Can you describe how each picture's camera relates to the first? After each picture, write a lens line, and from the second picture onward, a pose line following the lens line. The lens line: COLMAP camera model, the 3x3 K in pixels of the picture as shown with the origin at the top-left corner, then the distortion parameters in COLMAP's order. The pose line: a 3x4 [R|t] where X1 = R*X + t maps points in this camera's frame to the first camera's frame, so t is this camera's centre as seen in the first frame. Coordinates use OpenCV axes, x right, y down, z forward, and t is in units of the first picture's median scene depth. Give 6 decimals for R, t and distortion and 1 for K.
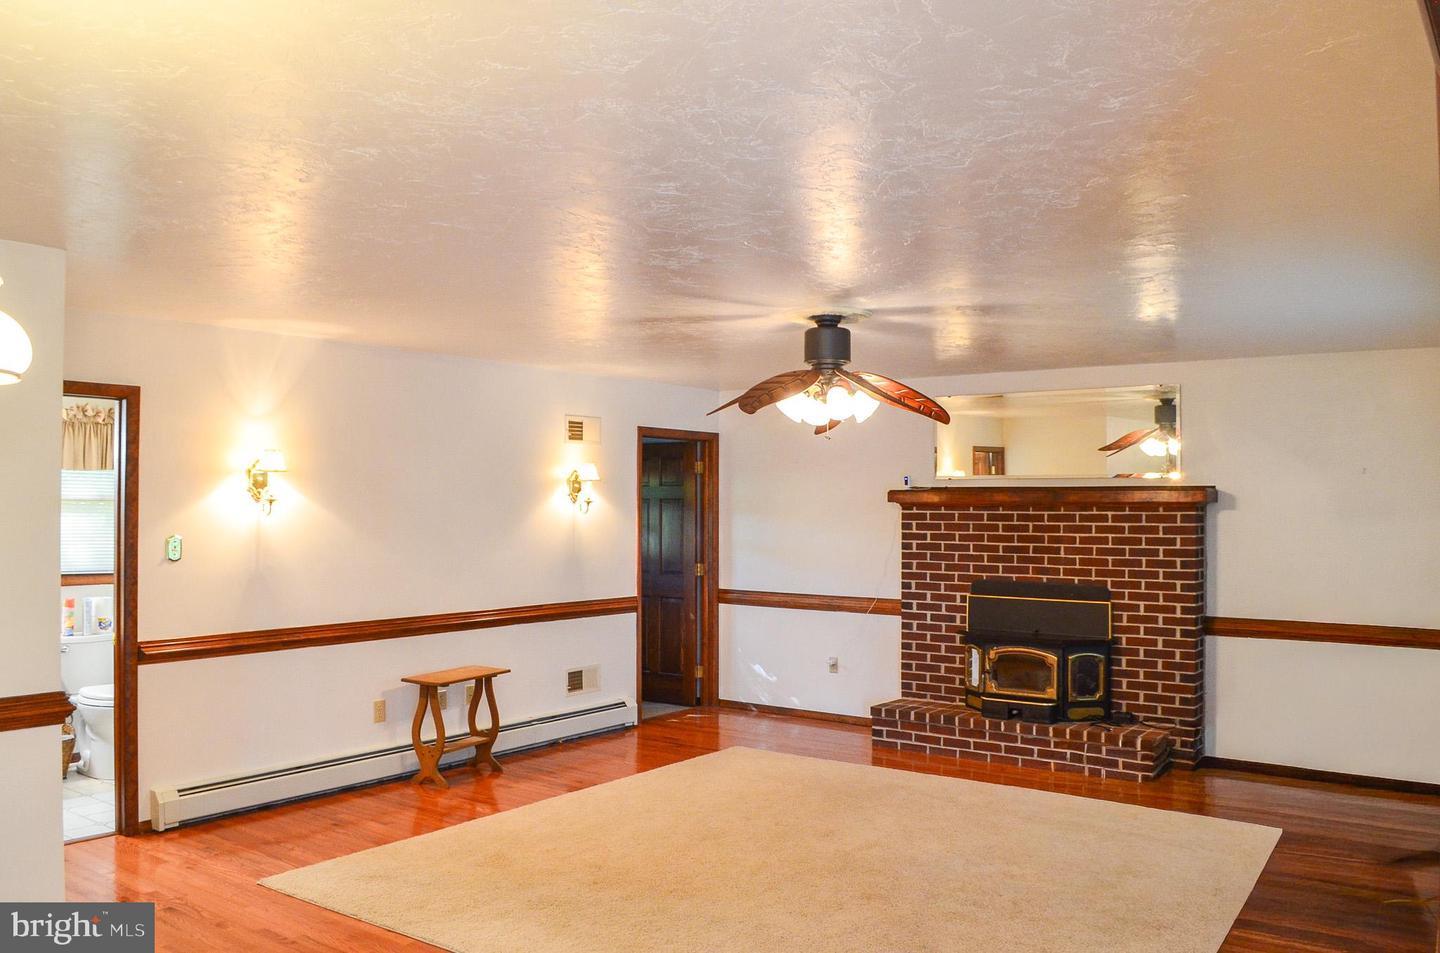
lens RADIAL K [[1168.6, 0, 741.0], [0, 1168.6, 484.8], [0, 0, 1]] dist [-0.085233, 0.002264]
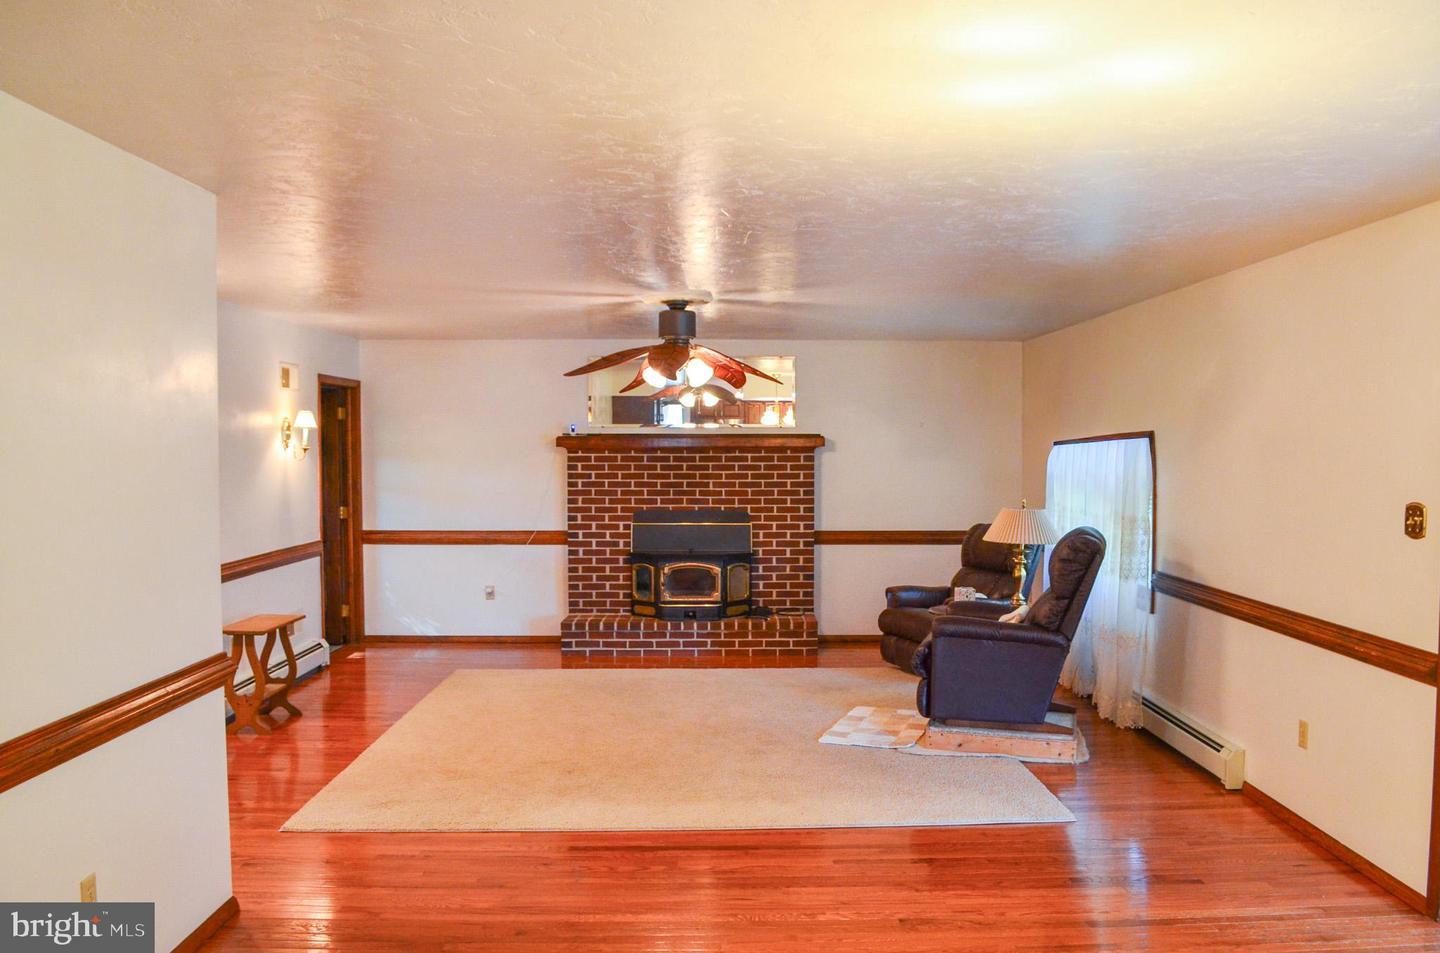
lens RADIAL K [[1168.6, 0, 741.0], [0, 1168.6, 484.8], [0, 0, 1]] dist [-0.085233, 0.002264]
pose [[0.797898, -0.026793, 0.602197, -0.467881], [-0.006671, 0.998558, 0.053266, -0.011381], [-0.602756, -0.046518, 0.796568, -0.034438]]
